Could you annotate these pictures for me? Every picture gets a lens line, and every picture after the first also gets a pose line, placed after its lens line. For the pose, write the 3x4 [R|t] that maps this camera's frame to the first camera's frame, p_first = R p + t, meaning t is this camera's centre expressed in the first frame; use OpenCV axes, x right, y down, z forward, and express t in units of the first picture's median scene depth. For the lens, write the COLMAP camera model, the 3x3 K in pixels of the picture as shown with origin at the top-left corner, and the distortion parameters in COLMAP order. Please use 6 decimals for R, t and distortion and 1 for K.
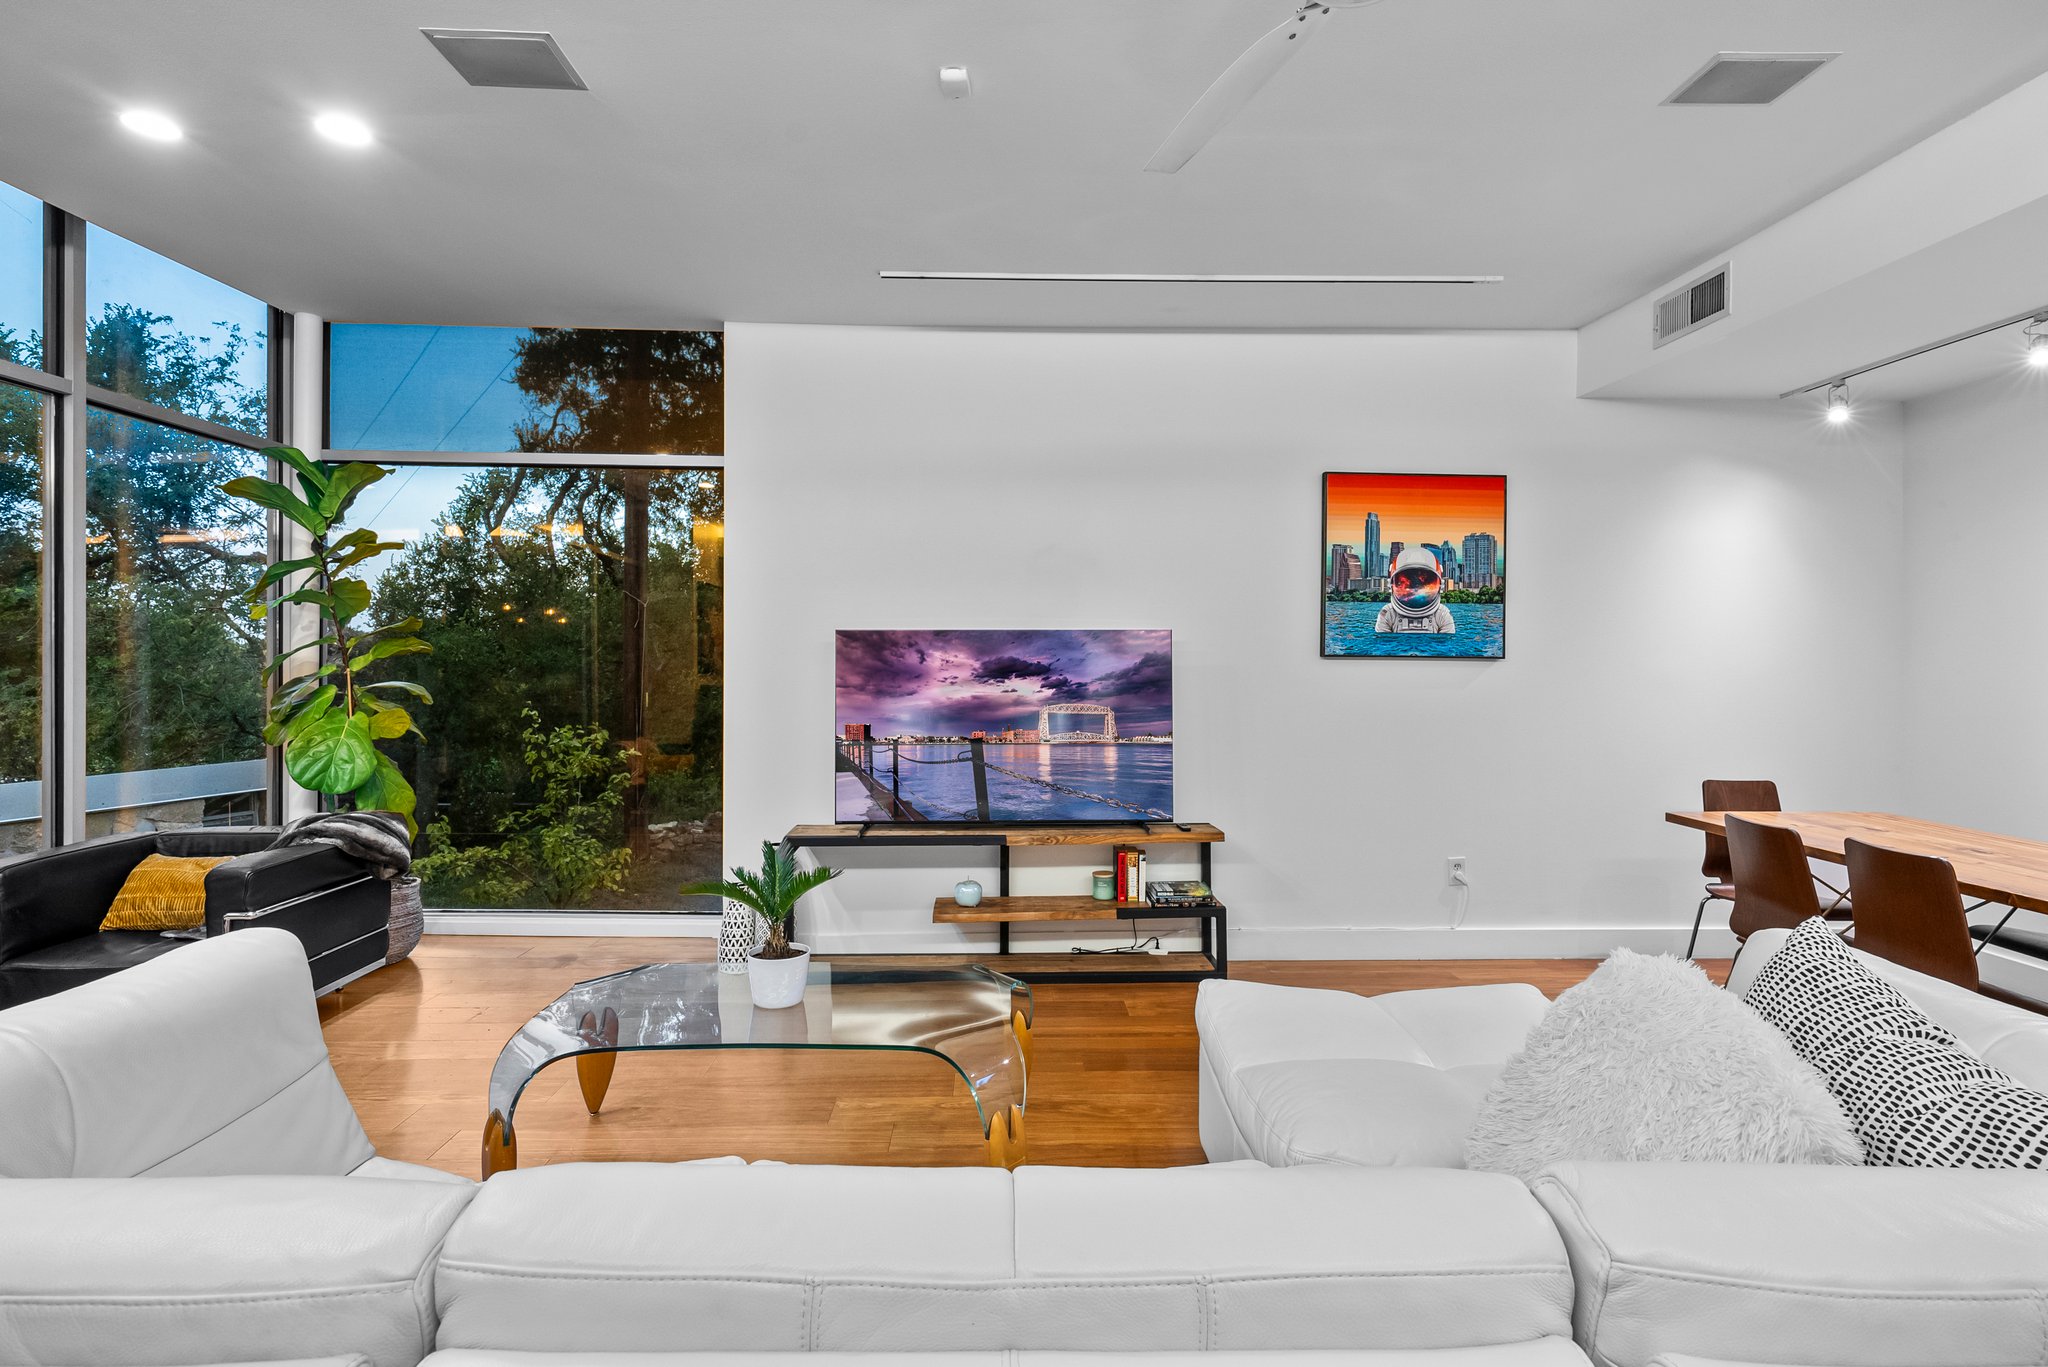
lens RADIAL K [[944.1, 0, 1022.9], [0, 944.1, 655.1], [0, 0, 1]] dist [-0.001369, -0.000585]
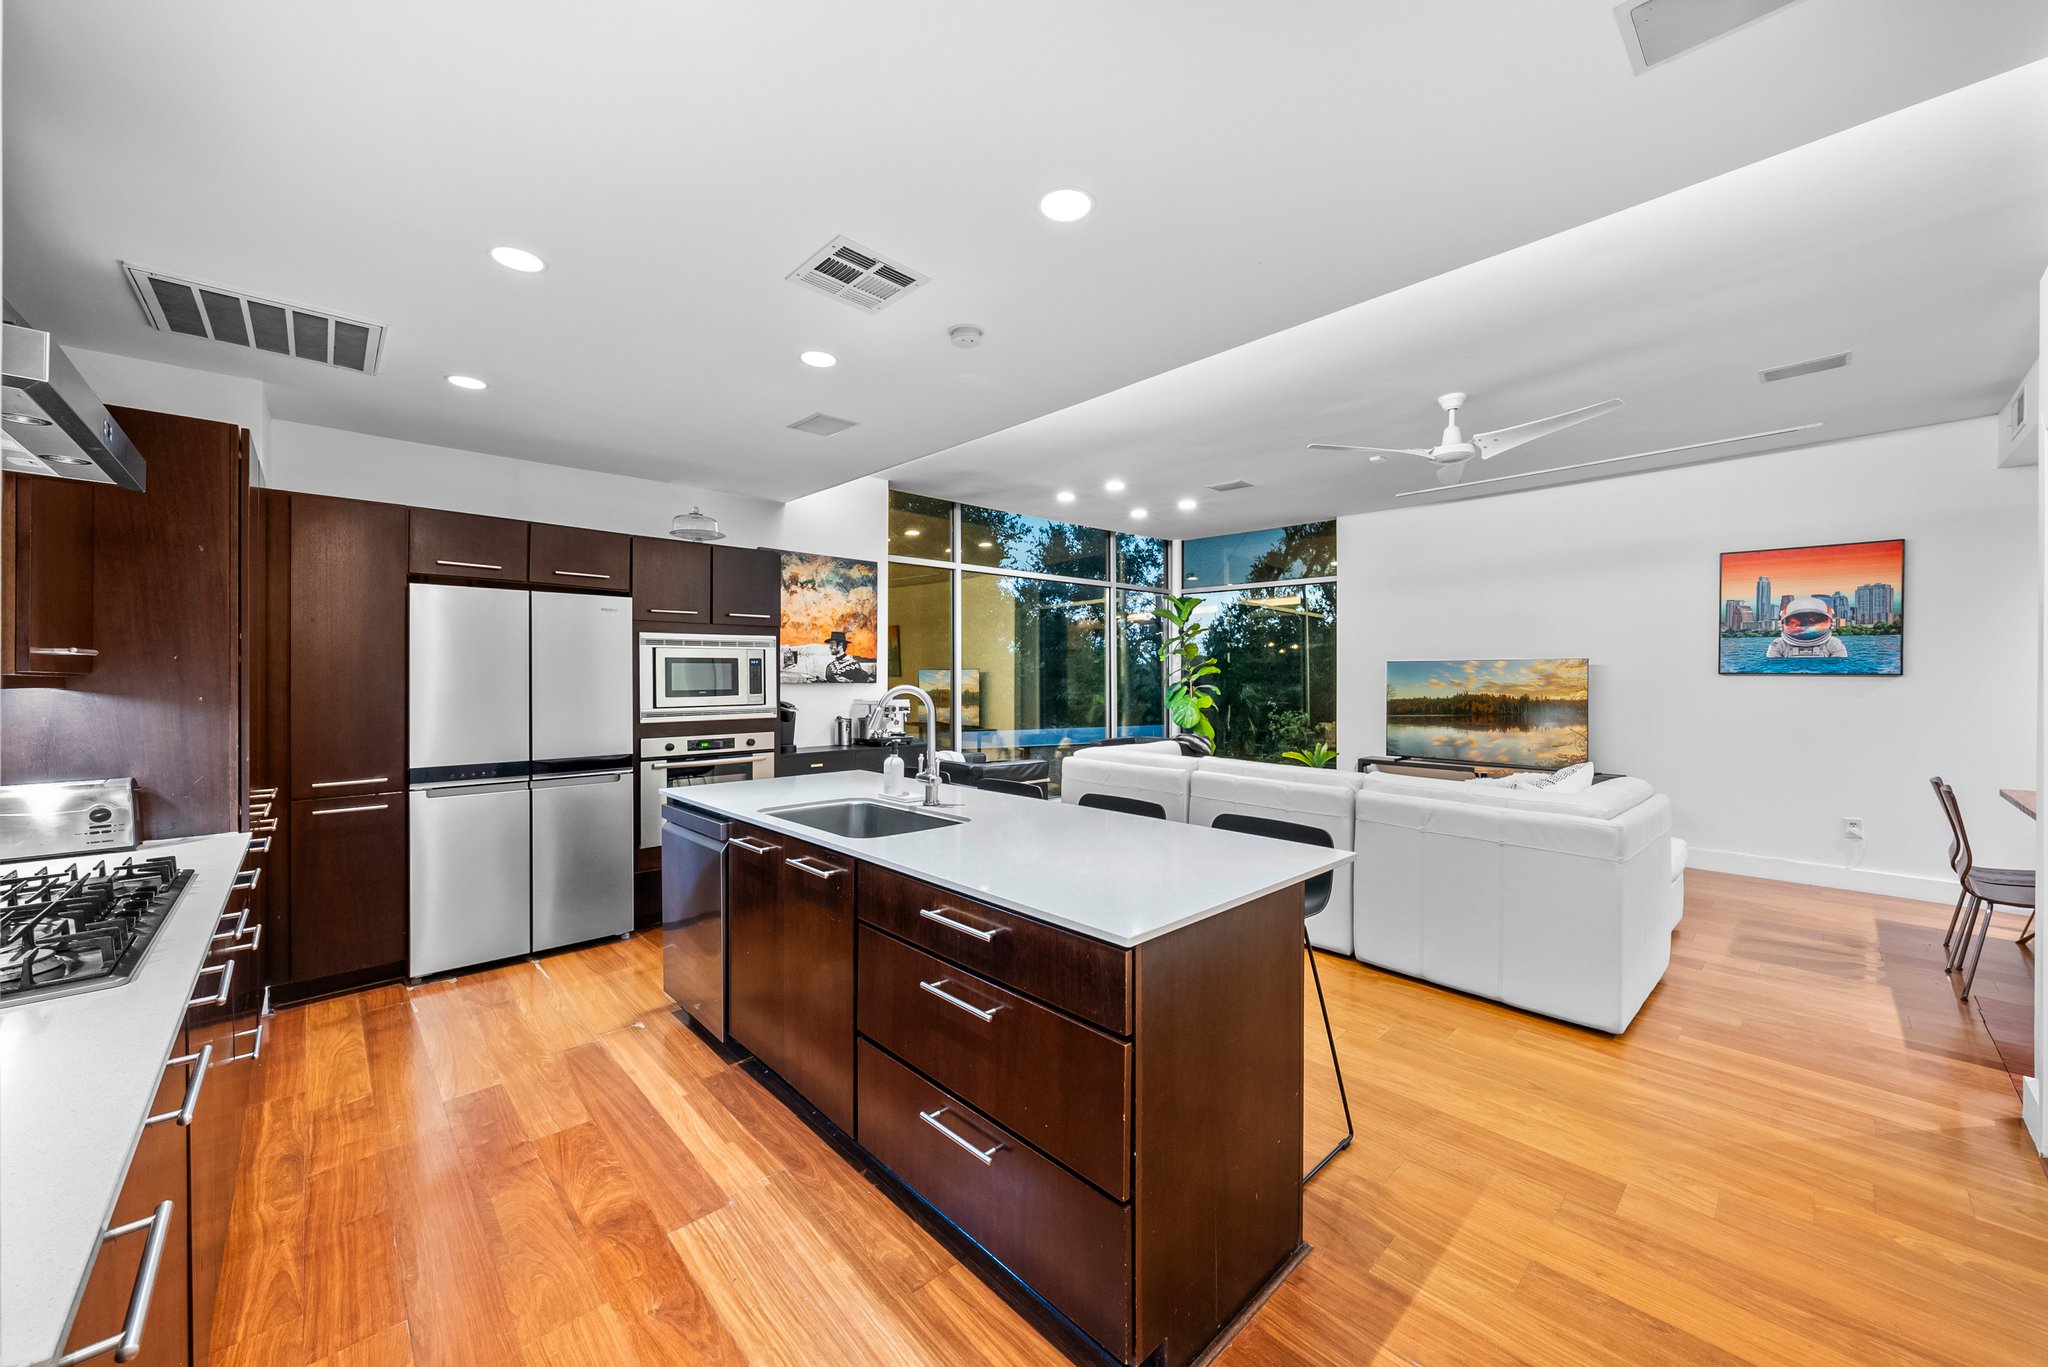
lens RADIAL K [[760.8, 0, 1022.0], [0, 760.8, 674.4], [0, 0, 1]] dist [-0.002481, 0.000242]
pose [[0.664051, -0.001580, -0.747686, 0.487567], [0.005886, 0.999978, 0.003114, -0.008169], [0.747664, -0.006469, 0.664045, -0.663063]]
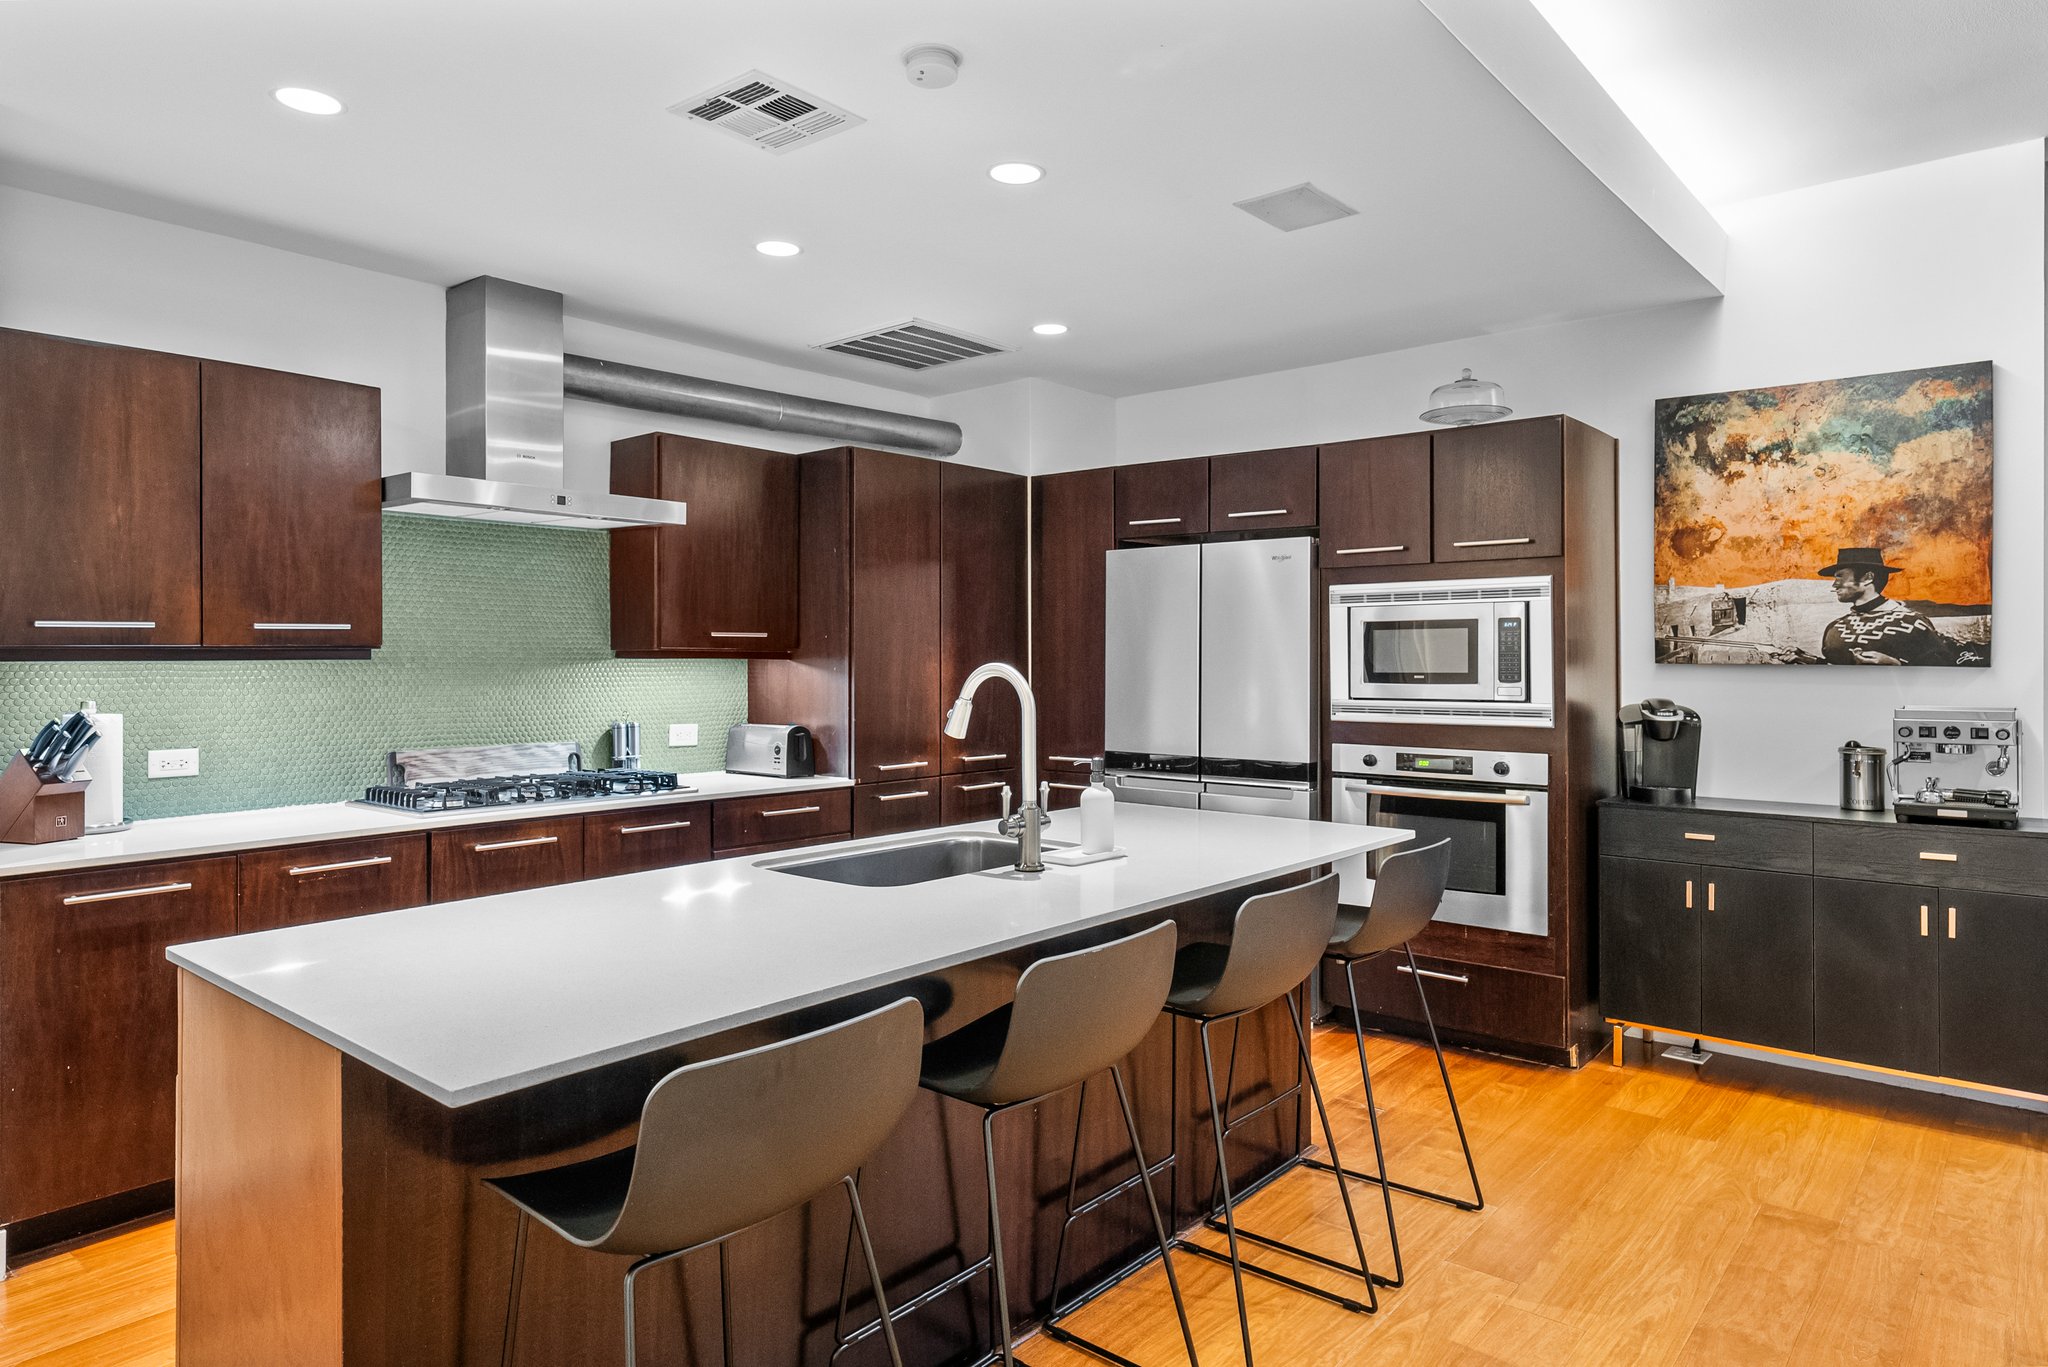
lens RADIAL K [[1221.4, 0, 1029.4], [0, 1221.4, 652.8], [0, 0, 1]] dist [0.006773, -0.004683]
pose [[-0.667461, -0.000643, -0.744644, 0.400372], [0.006762, 0.999953, -0.006925, 0.001512], [0.744614, -0.009658, -0.667425, 0.107360]]
